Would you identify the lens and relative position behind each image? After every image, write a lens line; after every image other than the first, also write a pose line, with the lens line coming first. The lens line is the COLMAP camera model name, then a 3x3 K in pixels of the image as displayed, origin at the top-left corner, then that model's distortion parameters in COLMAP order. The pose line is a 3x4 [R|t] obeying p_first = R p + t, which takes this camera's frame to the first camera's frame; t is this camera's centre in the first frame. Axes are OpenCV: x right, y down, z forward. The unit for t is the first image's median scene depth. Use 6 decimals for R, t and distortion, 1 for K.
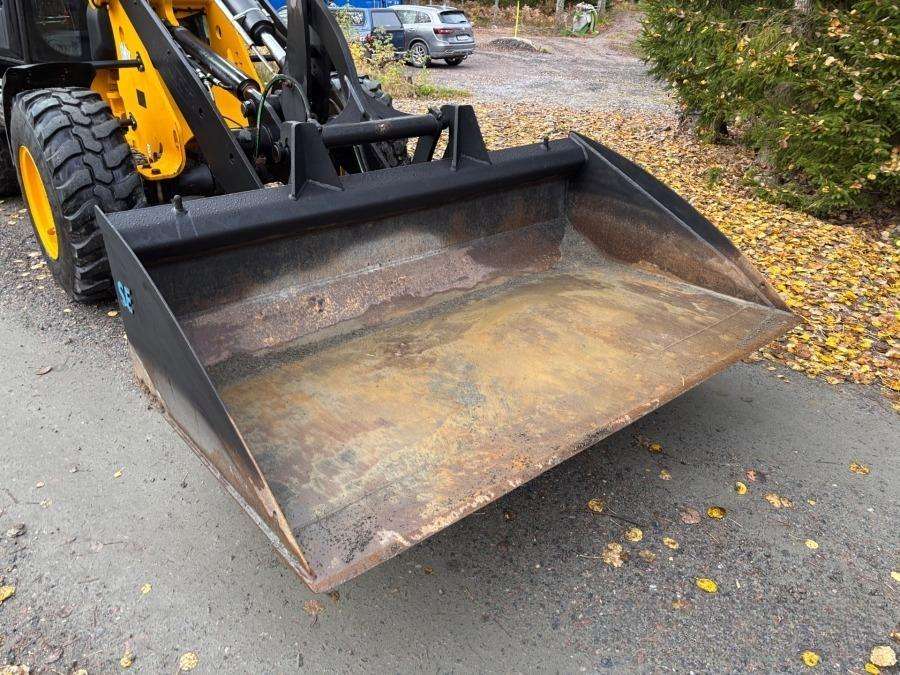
lens RADIAL K [[678.2, 0, 446.7], [0, 678.2, 328.6], [0, 0, 1]] dist [0.057981, -0.066618]
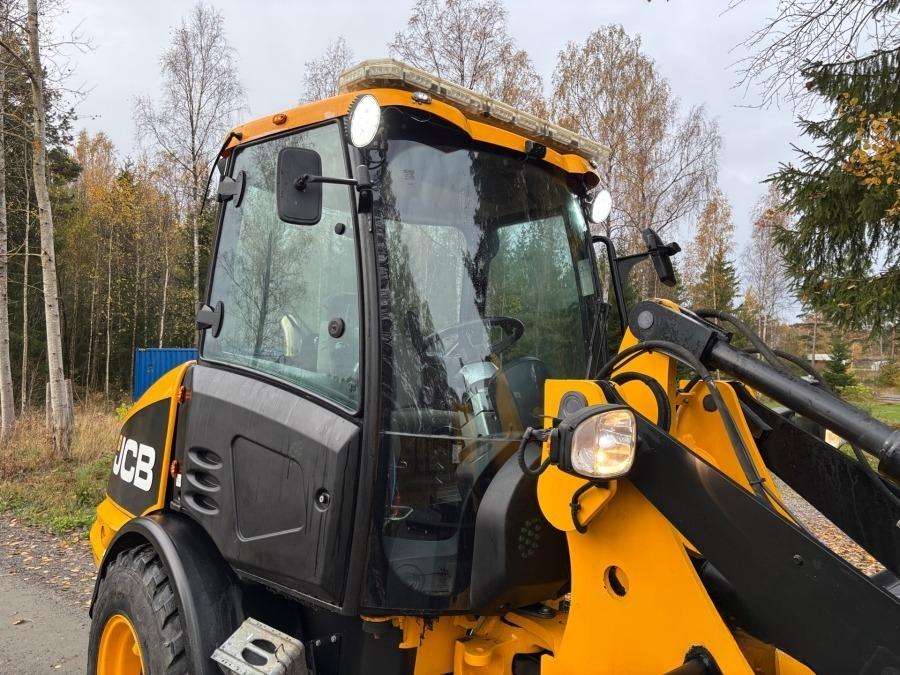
lens RADIAL K [[678.2, 0, 446.7], [0, 678.2, 328.6], [0, 0, 1]] dist [0.057981, -0.066618]
pose [[0.999926, -0.005680, -0.010712, -0.690830], [-0.000481, 0.864211, -0.503130, -0.409099], [0.012115, 0.503098, 0.864145, 0.606437]]
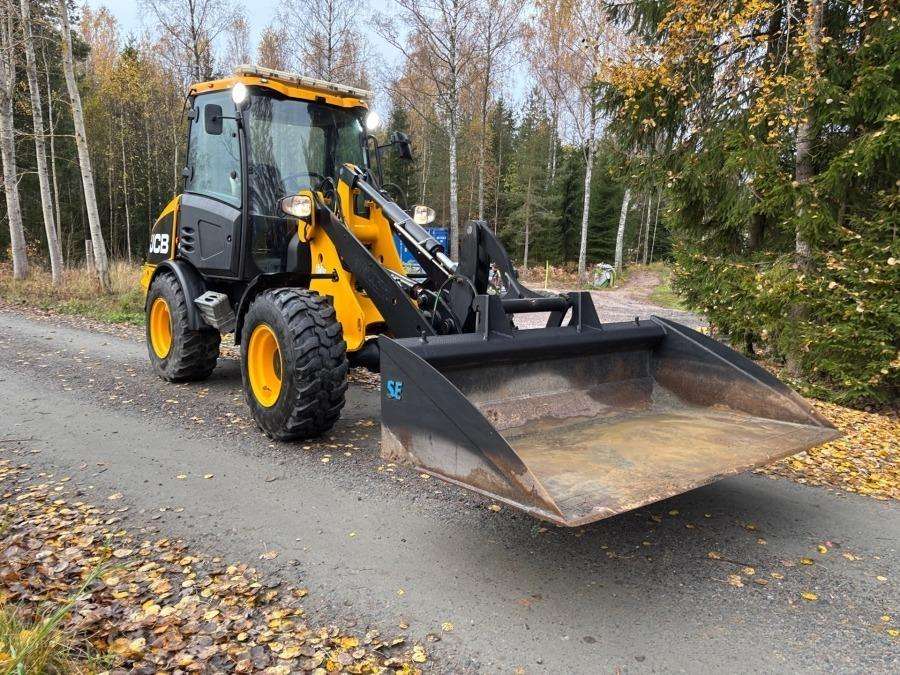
lens RADIAL K [[678.2, 0, 446.7], [0, 678.2, 328.6], [0, 0, 1]] dist [0.057981, -0.066618]
pose [[0.999424, 0.004871, -0.033572, -0.192309], [-0.016232, 0.937660, -0.347176, 0.229128], [0.029789, 0.347521, 0.937199, -0.315030]]
